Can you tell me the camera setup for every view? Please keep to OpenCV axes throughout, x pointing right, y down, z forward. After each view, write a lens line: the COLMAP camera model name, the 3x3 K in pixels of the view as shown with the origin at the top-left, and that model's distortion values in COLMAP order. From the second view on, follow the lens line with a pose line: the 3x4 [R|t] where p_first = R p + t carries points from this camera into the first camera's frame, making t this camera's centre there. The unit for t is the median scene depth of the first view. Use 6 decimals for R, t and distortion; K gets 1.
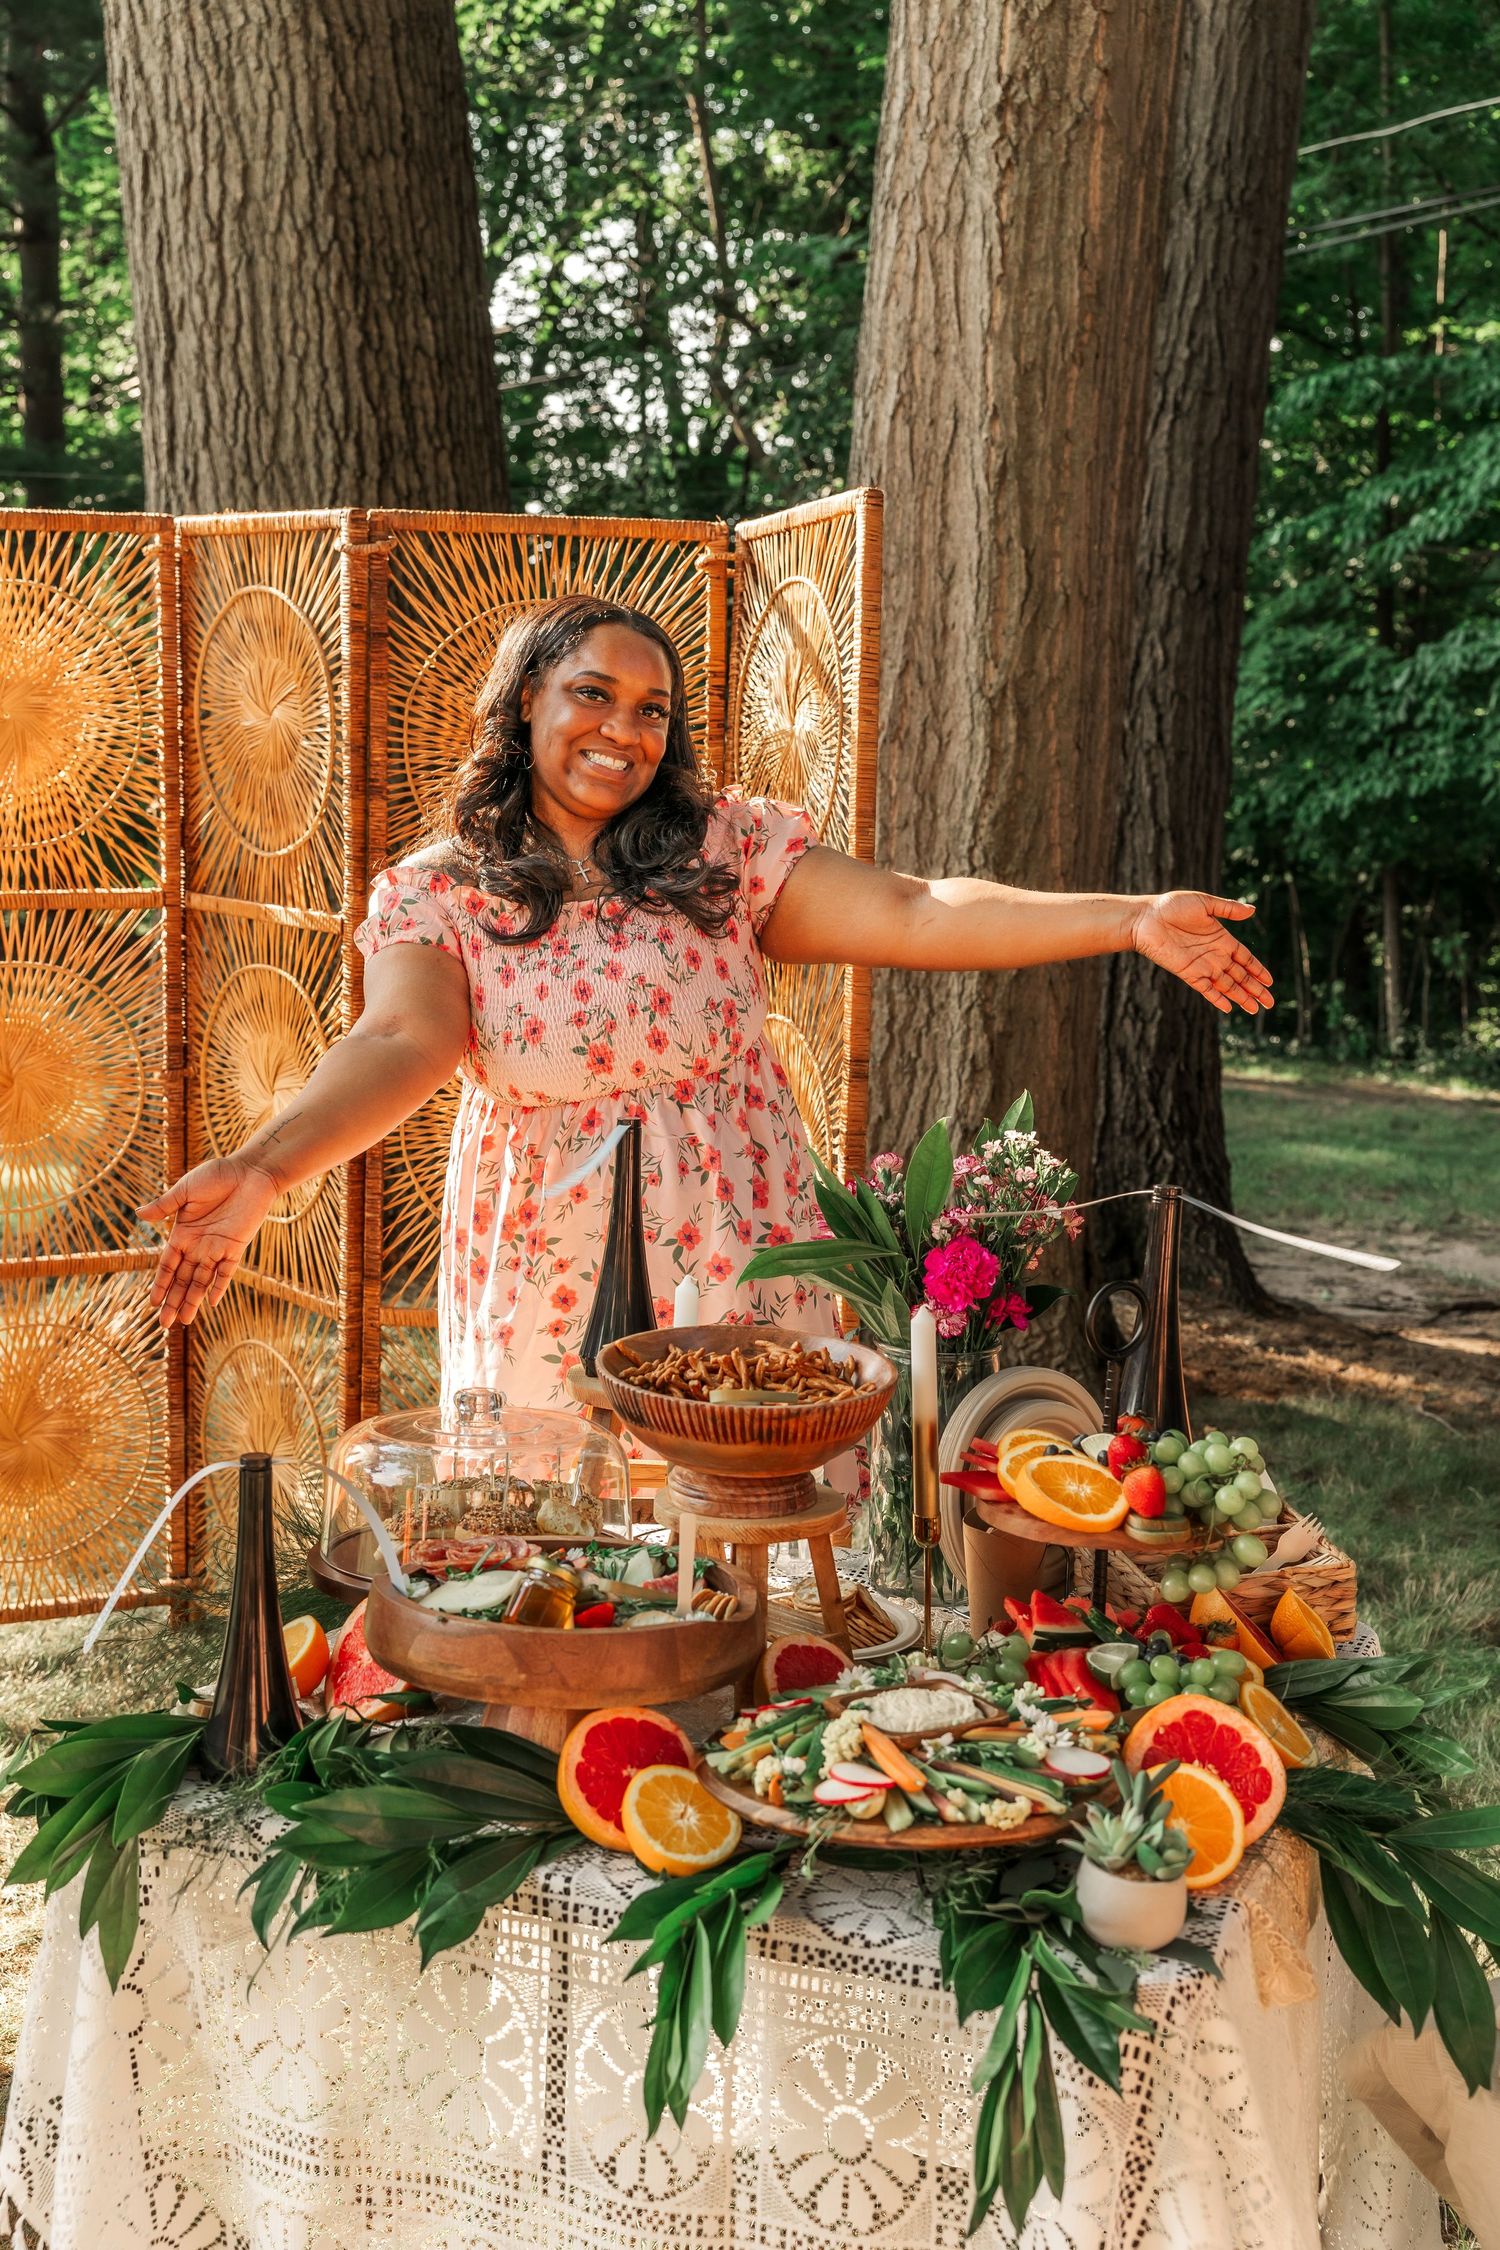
lens RADIAL K [[2826.7, 0, 745.7], [0, 2826.7, 1099.3], [0, 0, 1]] dist [0.004050, -0.005820]
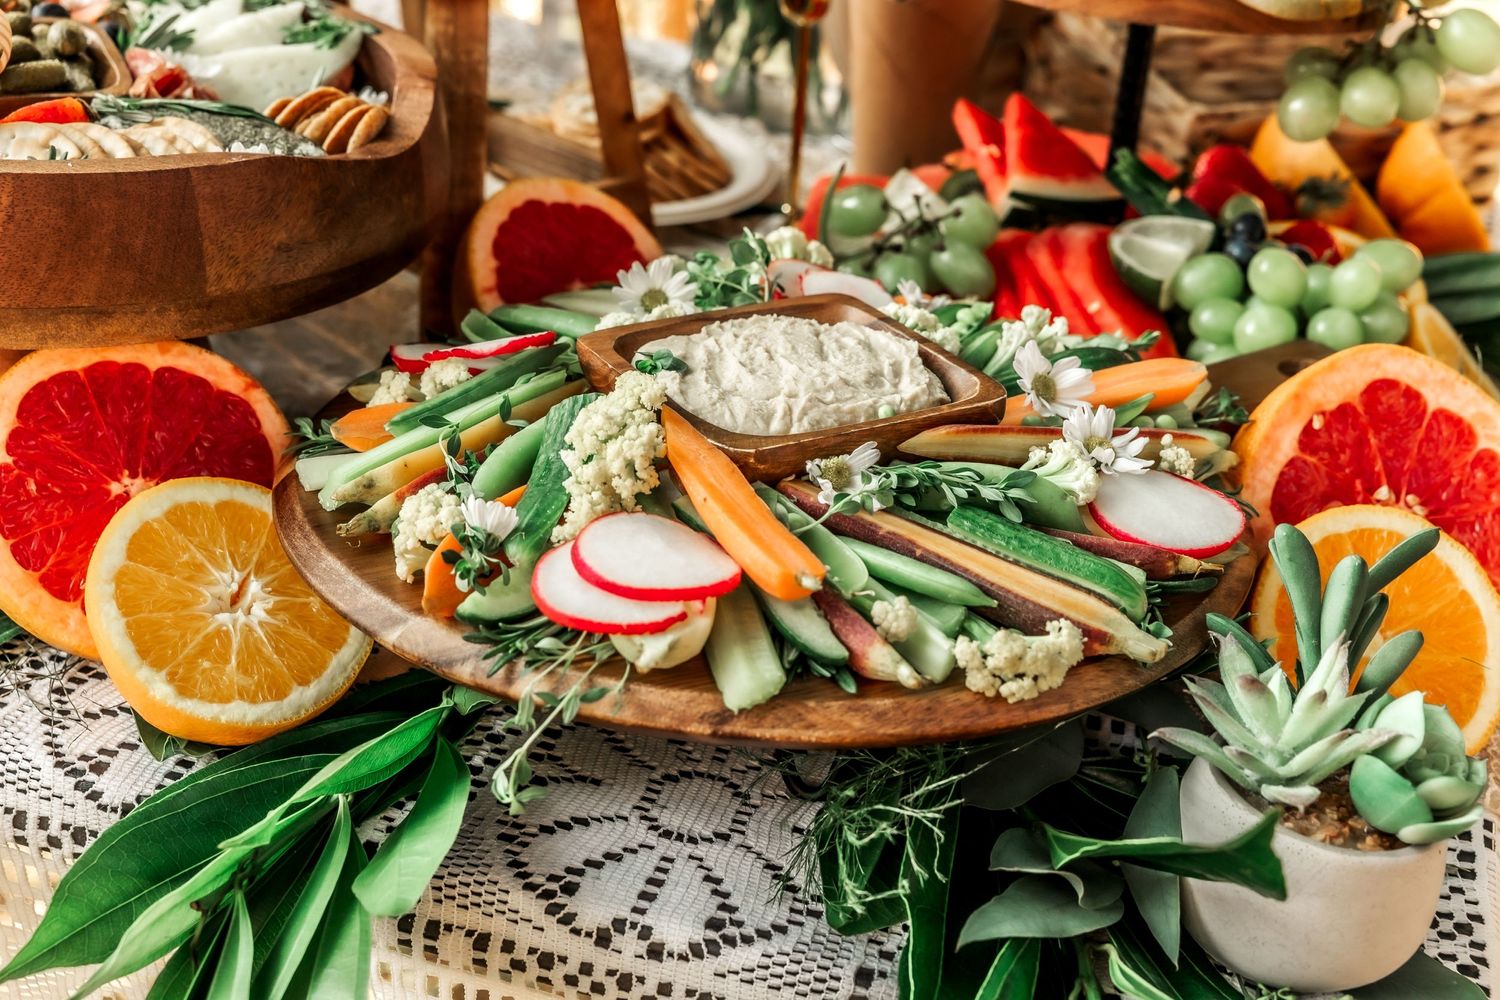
lens RADIAL K [[2218.3, 0, 750.0], [0, 2218.3, 500.0], [0, 0, 1]] dist [0.061374, -0.174159]
pose [[0.996679, 0.022819, 0.078167, 0.028561], [-0.047557, 0.942326, 0.331300, 0.123915], [-0.066099, -0.333917, 0.940282, 0.683264]]
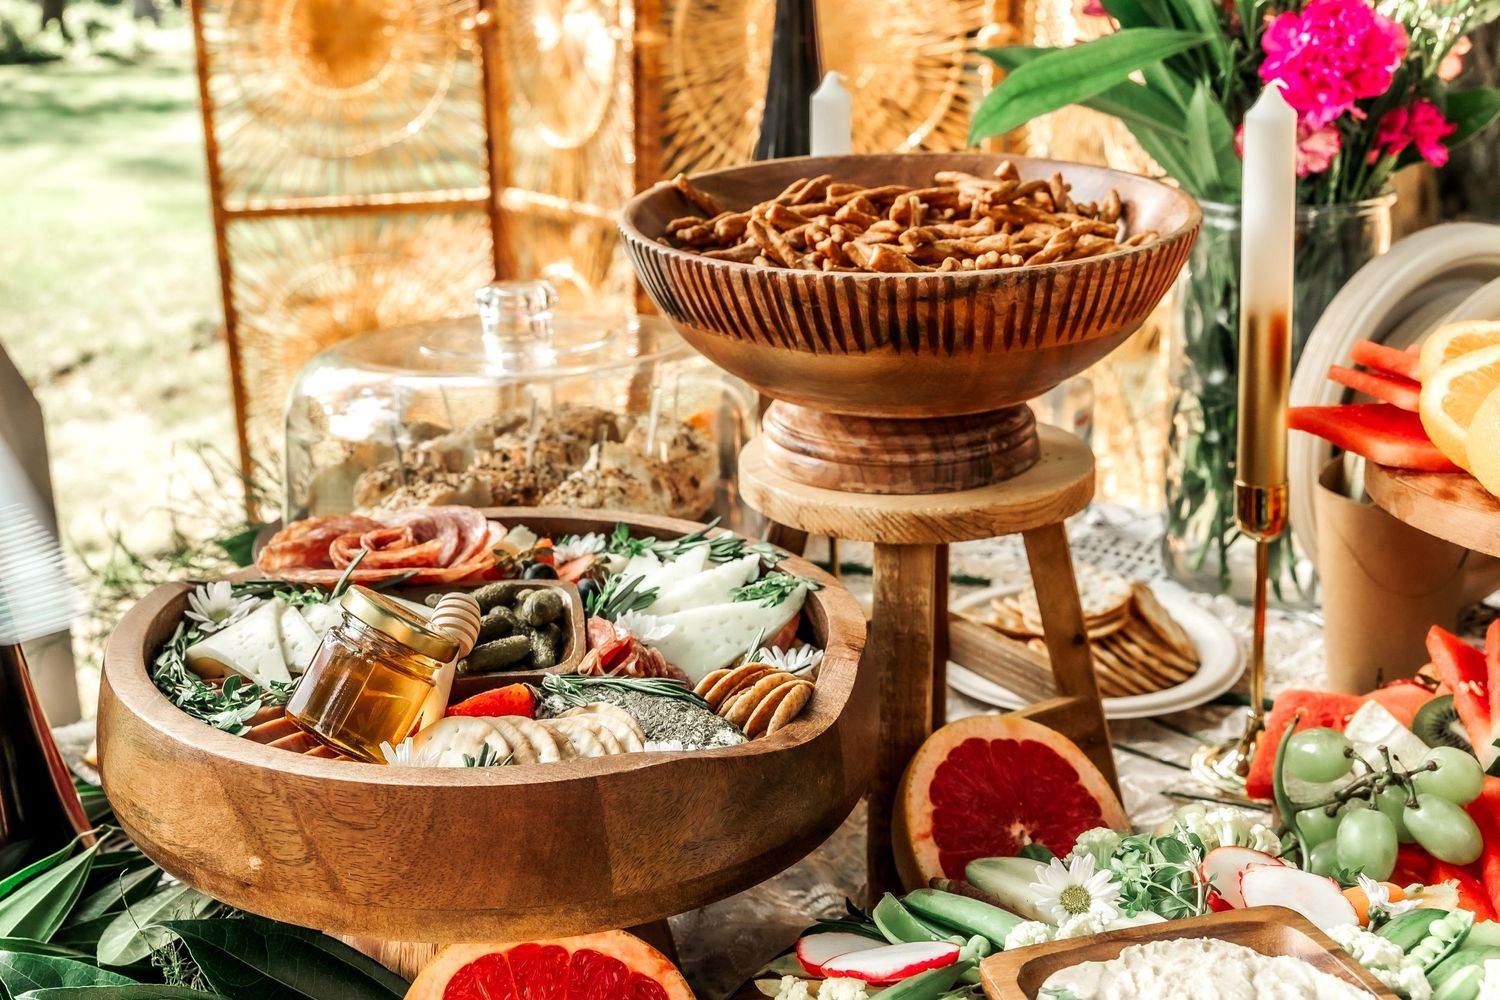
lens RADIAL K [[1720.5, 0, 589.2], [0, 1720.5, 453.9], [0, 0, 1]] dist [-0.001603, 0.028138]
pose [[0.953468, 0.012880, -0.301218, 0.049049], [0.038998, 0.985425, 0.165581, 0.097240], [0.298960, -0.169623, 0.939069, 0.775614]]
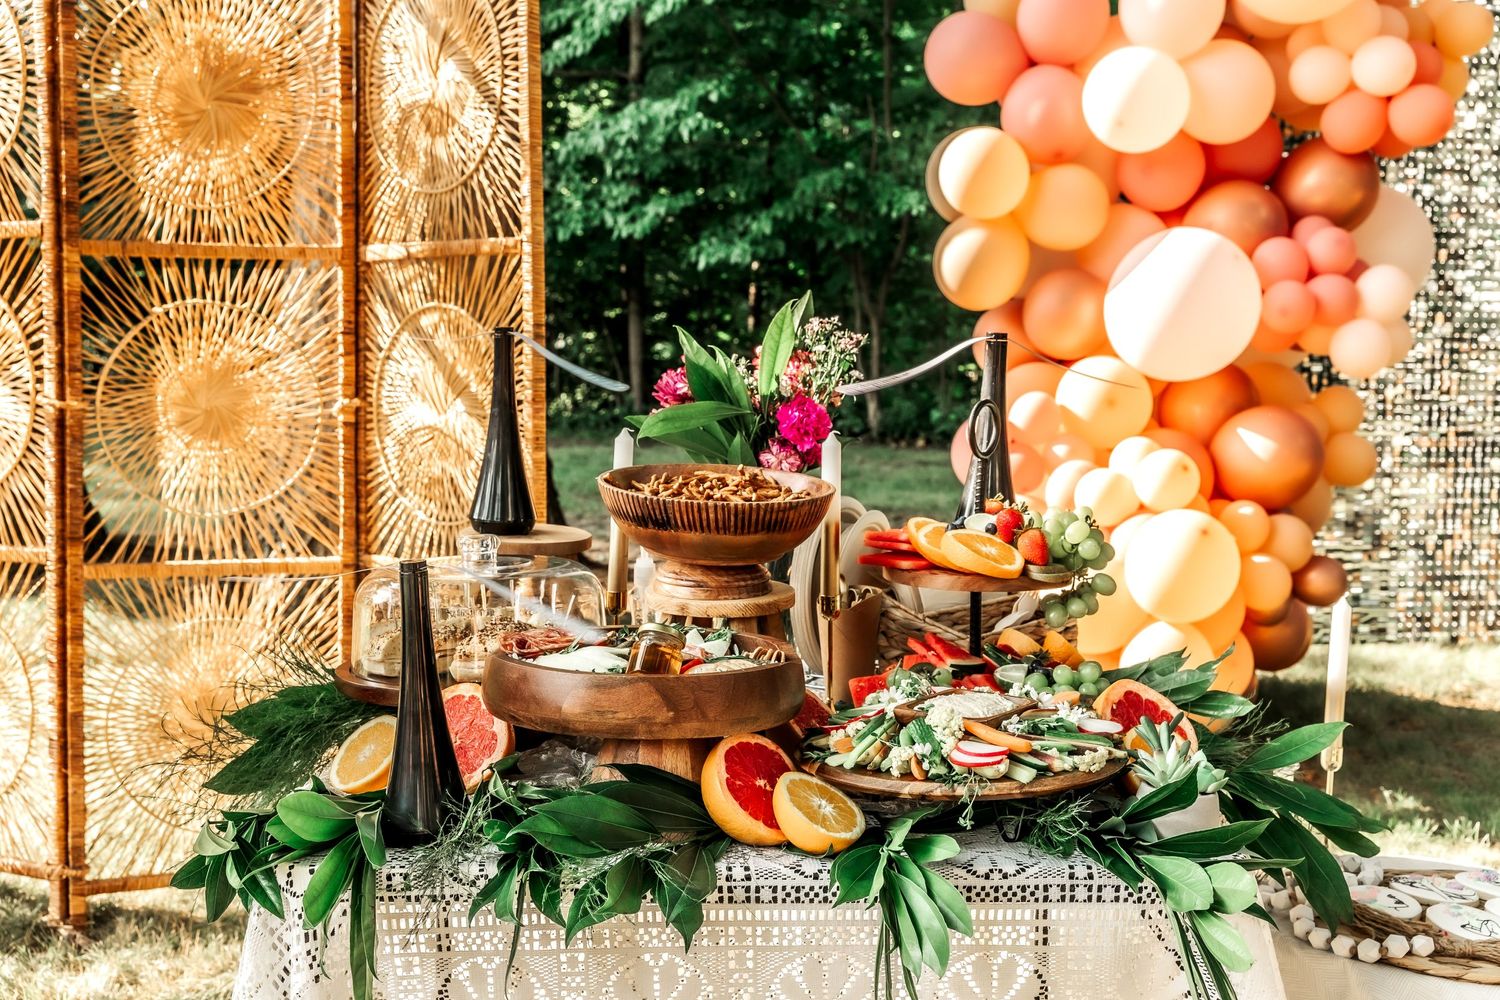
lens RADIAL K [[1954.0, 0, 754.4], [0, 1954.0, 481.8], [0, 0, 1]] dist [0.004720, 0.055096]
pose [[0.921512, -0.061186, 0.383500, -0.370067], [0.063169, 0.997975, 0.007434, 0.102081], [-0.383178, 0.017375, 0.923511, 0.213273]]
